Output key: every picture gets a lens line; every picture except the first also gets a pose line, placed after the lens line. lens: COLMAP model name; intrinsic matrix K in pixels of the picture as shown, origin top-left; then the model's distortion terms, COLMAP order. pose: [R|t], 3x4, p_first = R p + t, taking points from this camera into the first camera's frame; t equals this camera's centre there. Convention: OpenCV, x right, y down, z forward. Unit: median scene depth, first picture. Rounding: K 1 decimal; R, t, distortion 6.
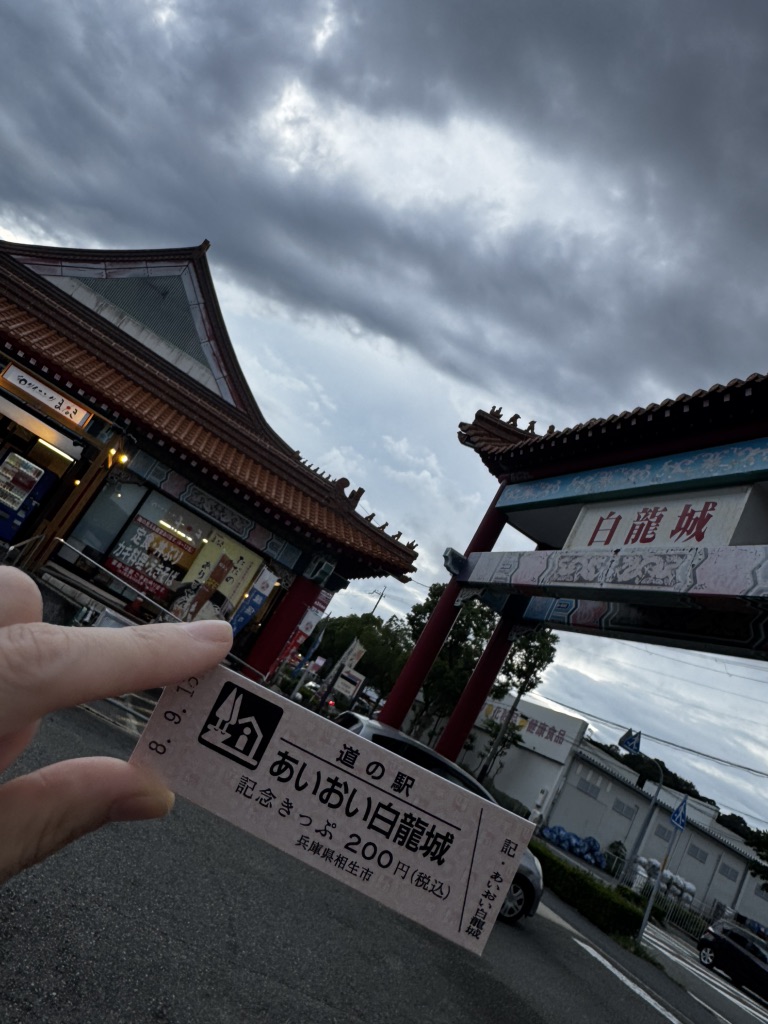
lens RADIAL K [[721.1, 0, 386.4], [0, 721.1, 502.2], [0, 0, 1]] dist [-0.007359, -0.000746]
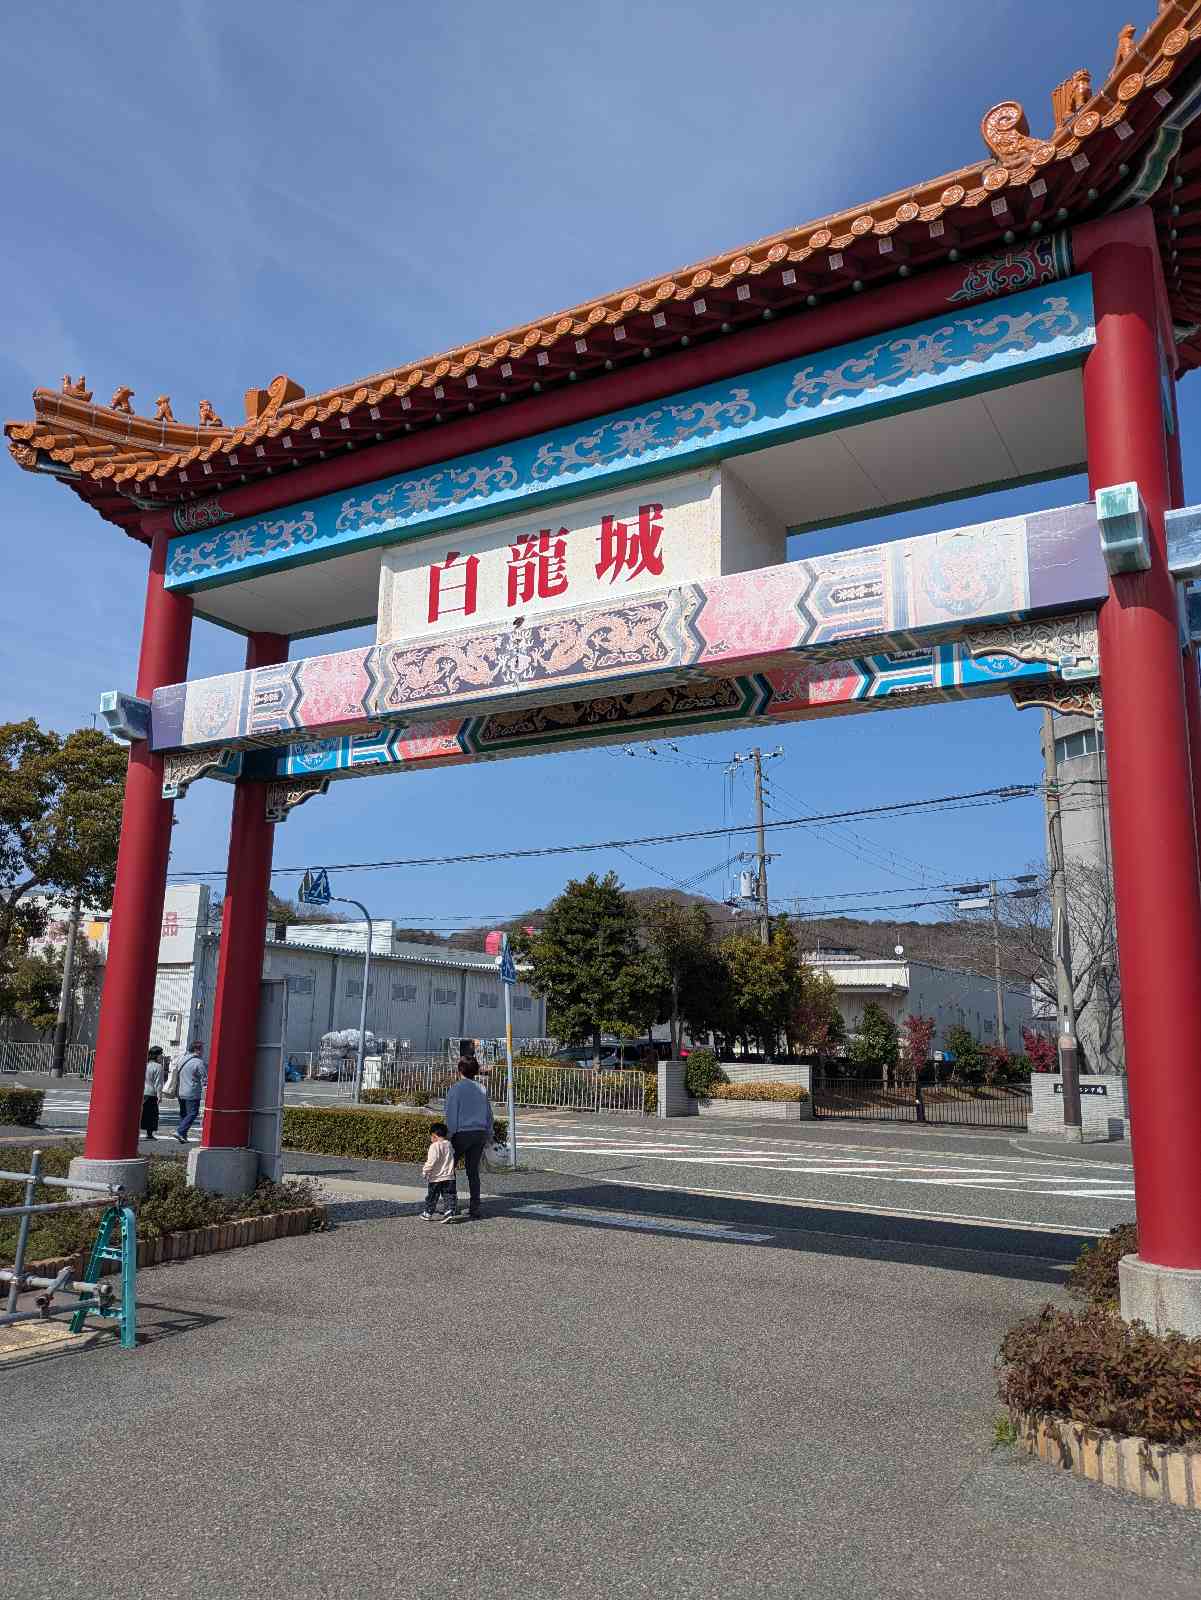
lens RADIAL K [[1173.4, 0, 600.5], [0, 1173.4, 800.0], [0, 0, 1]] dist [0.057524, -0.104075]
pose [[0.729169, -0.347663, 0.589444, -0.204296], [0.188103, 0.929984, 0.315827, -0.072723], [-0.657975, -0.119415, 0.743512, 0.204475]]
